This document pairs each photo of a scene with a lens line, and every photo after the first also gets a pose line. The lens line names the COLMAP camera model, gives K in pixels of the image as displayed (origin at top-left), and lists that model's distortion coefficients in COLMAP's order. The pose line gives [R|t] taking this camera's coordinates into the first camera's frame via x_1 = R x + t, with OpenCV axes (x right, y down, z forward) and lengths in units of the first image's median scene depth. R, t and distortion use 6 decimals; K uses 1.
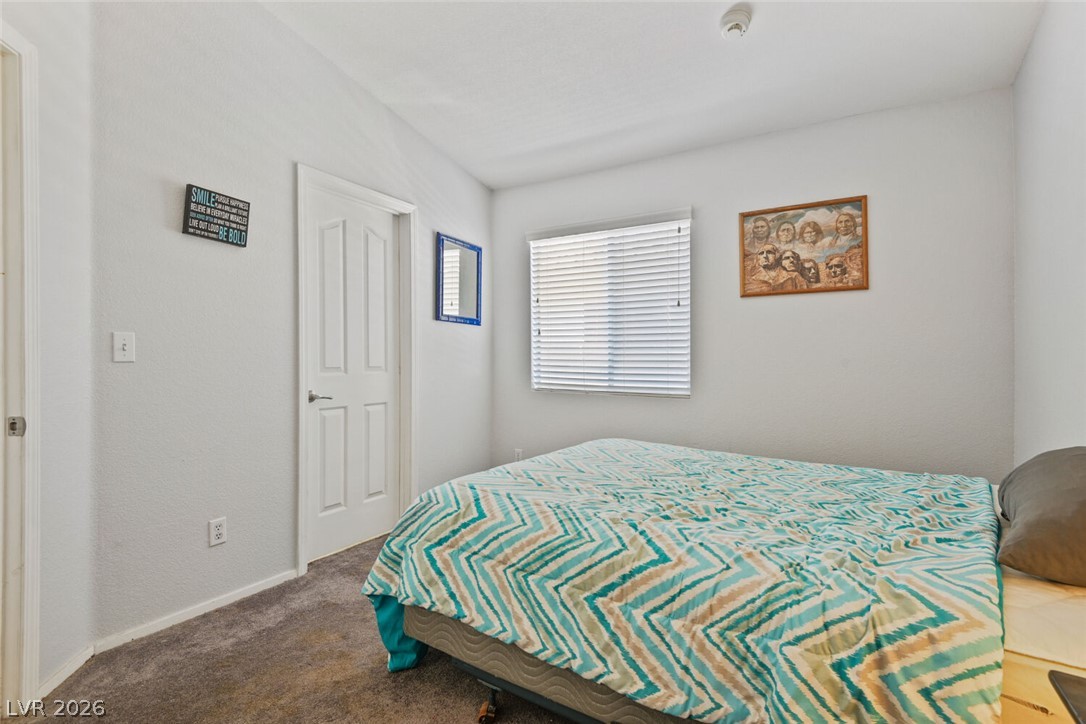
lens RADIAL K [[499.3, 0, 540.6], [0, 499.3, 354.4], [0, 0, 1]] dist [0.002596, -0.015513]
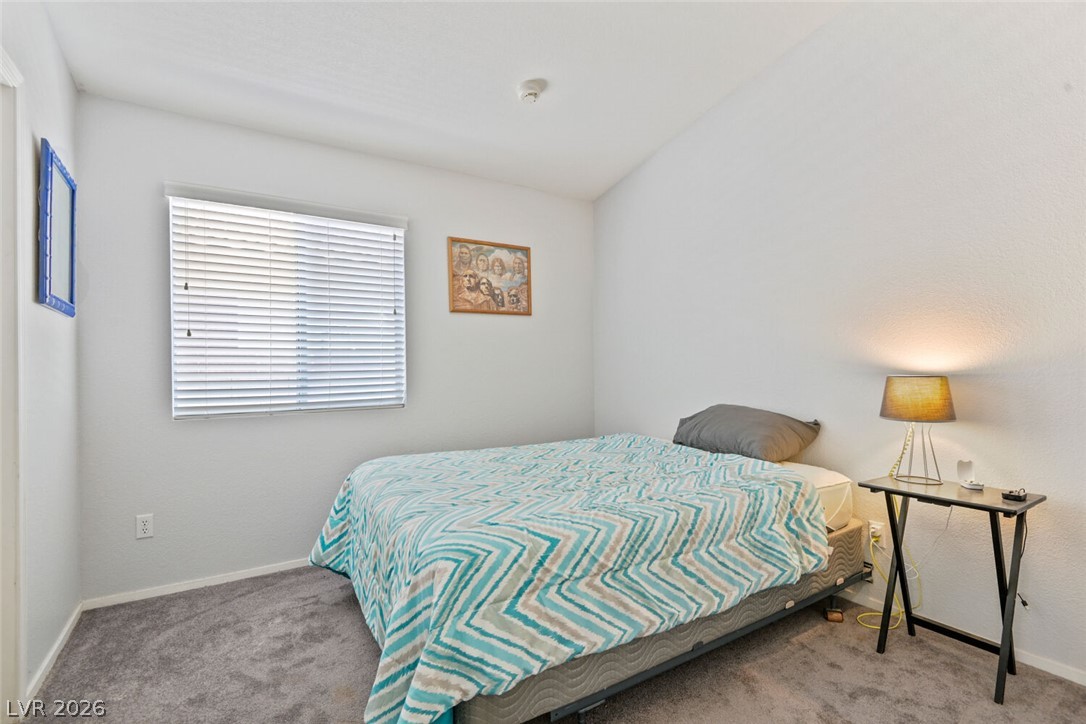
lens RADIAL K [[499.3, 0, 540.6], [0, 499.3, 354.4], [0, 0, 1]] dist [0.002596, -0.015513]
pose [[0.430808, 0.010136, 0.902387, -0.560590], [0.005975, 0.999883, -0.014084, -0.003209], [-0.902424, 0.011459, 0.430697, 0.366405]]
